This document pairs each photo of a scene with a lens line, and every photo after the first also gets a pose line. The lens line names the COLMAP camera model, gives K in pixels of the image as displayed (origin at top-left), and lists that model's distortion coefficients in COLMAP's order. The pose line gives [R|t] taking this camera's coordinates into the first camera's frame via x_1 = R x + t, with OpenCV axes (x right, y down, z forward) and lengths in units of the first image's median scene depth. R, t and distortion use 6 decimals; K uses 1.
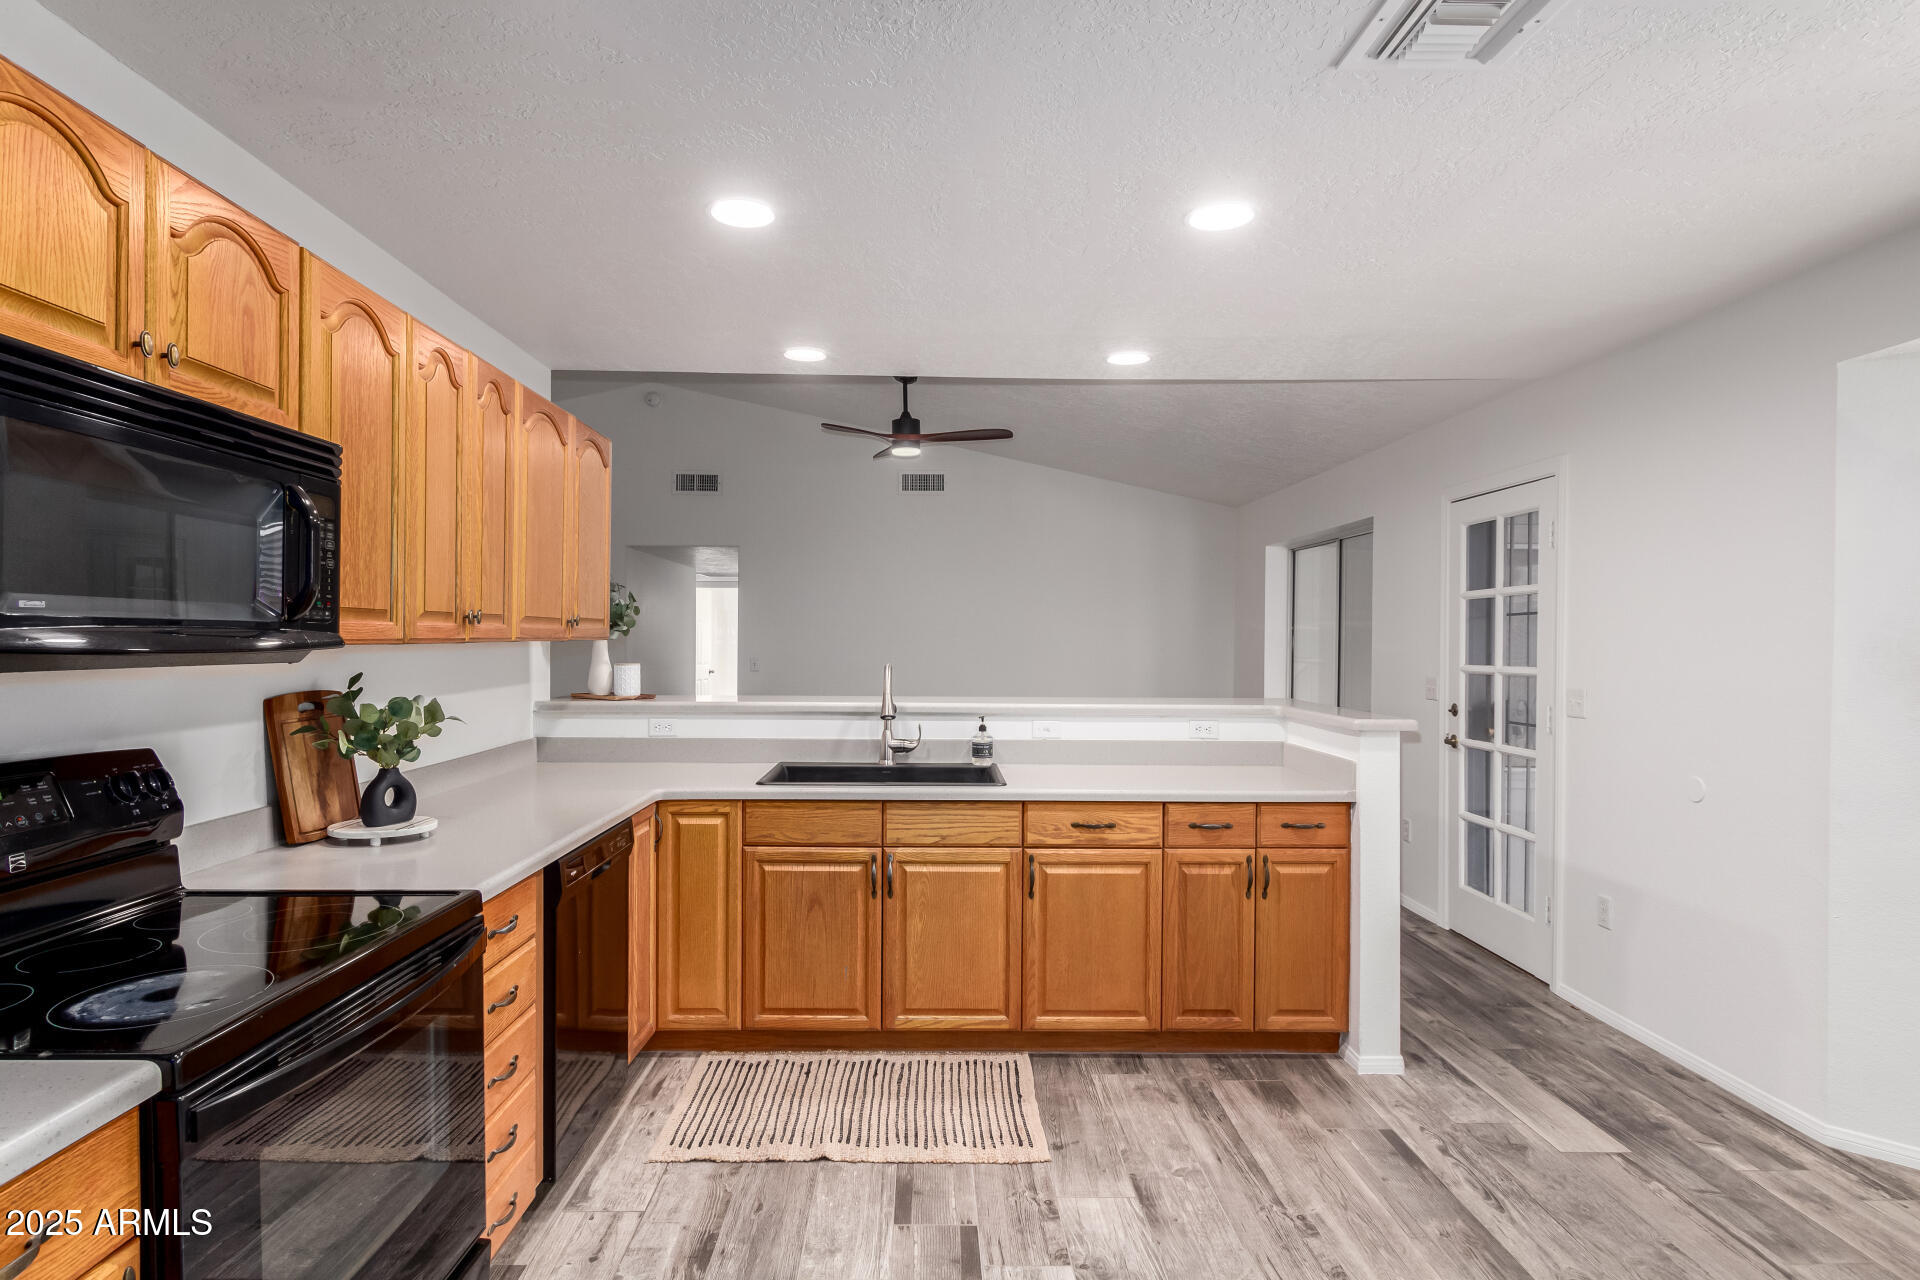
lens RADIAL K [[1018.5, 0, 942.7], [0, 1018.5, 643.2], [0, 0, 1]] dist [0.003779, -0.000330]
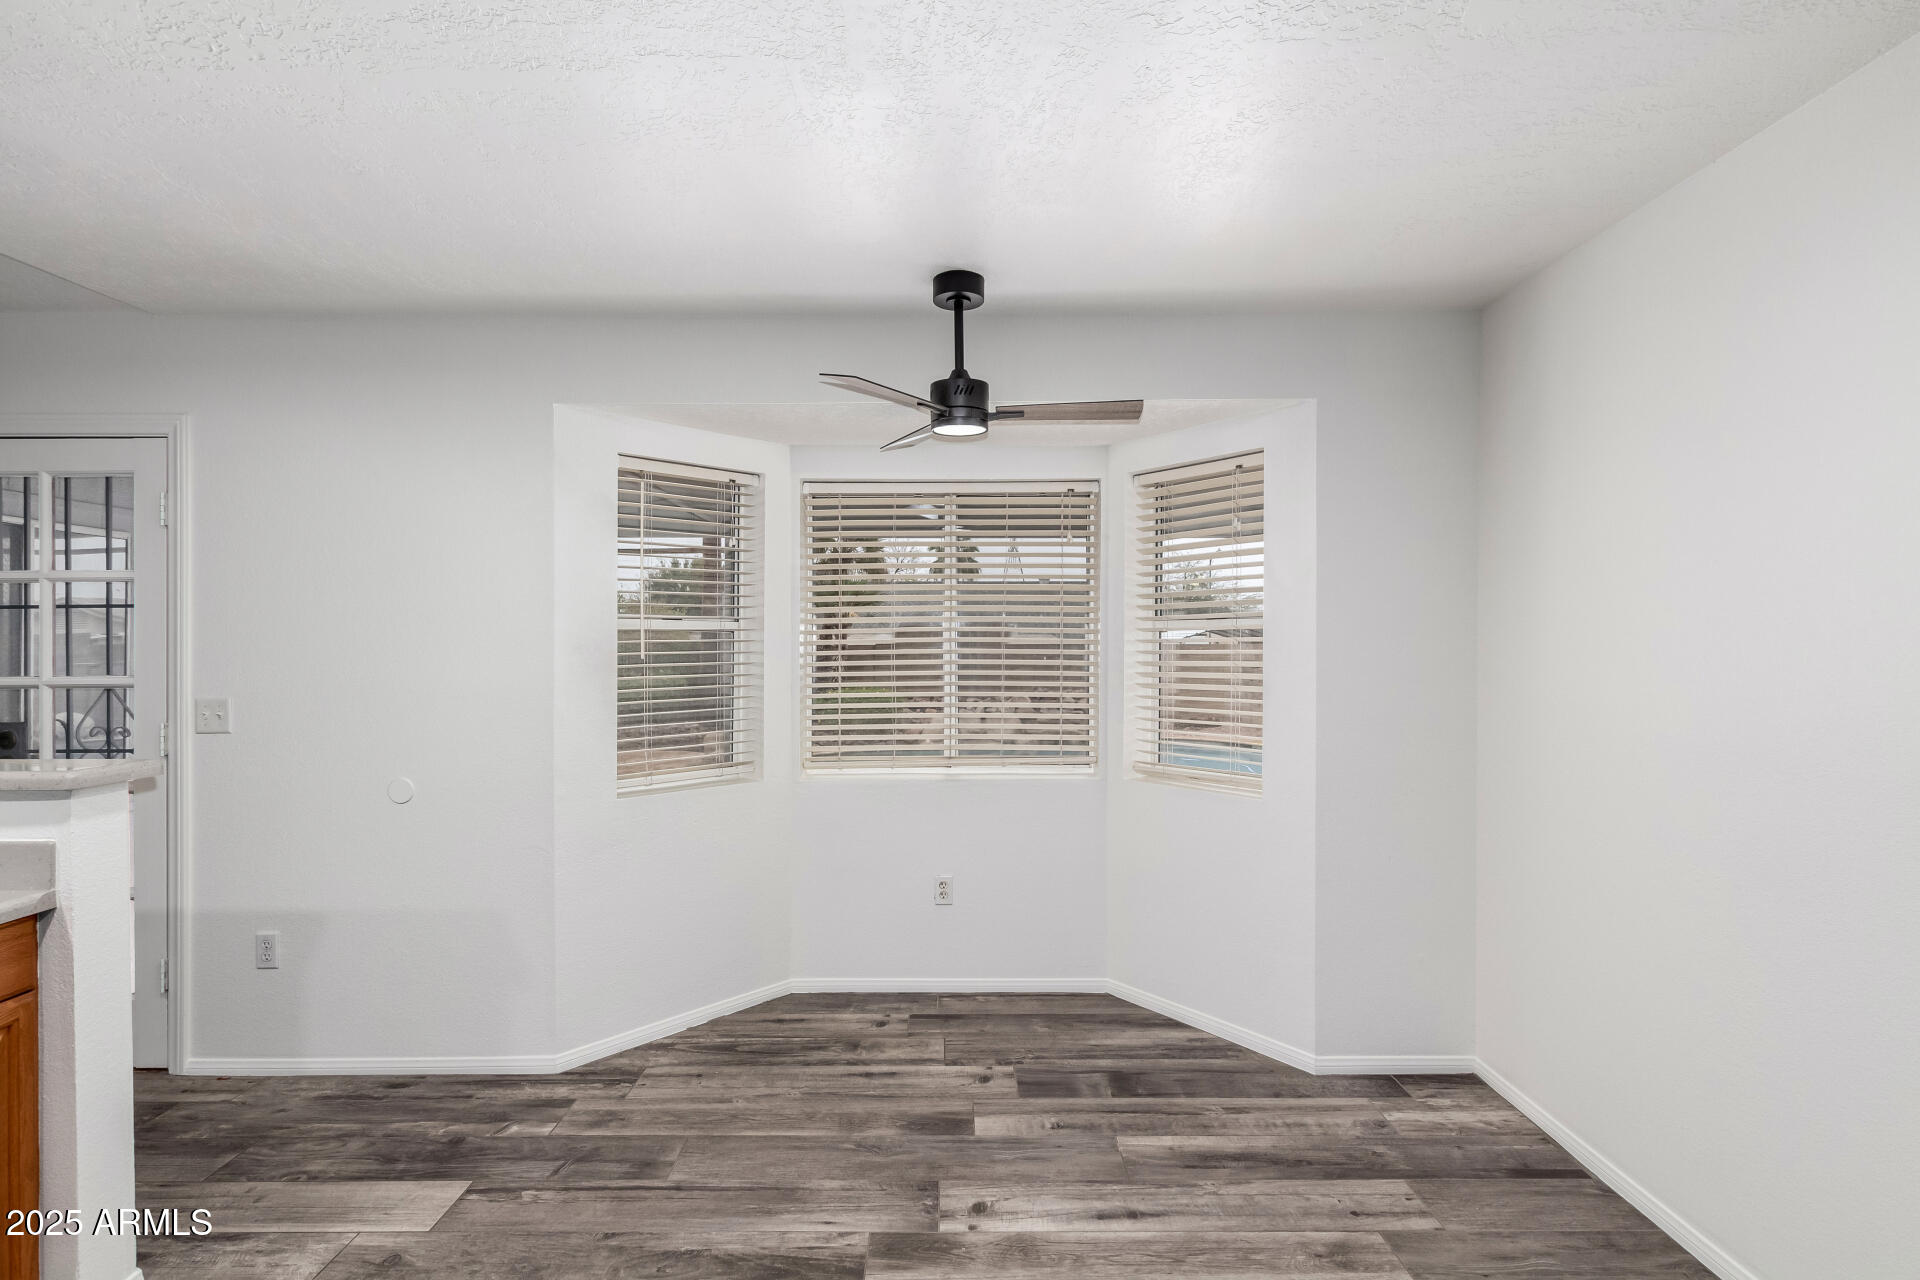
lens RADIAL K [[878.0, 0, 953.9], [0, 878.0, 636.8], [0, 0, 1]] dist [0.010030, -0.007229]
pose [[0.015381, 0.000366, 0.999882, -0.112330], [0.005279, 0.999986, -0.000447, -0.002880], [-0.999868, 0.005286, 0.015379, 0.449257]]
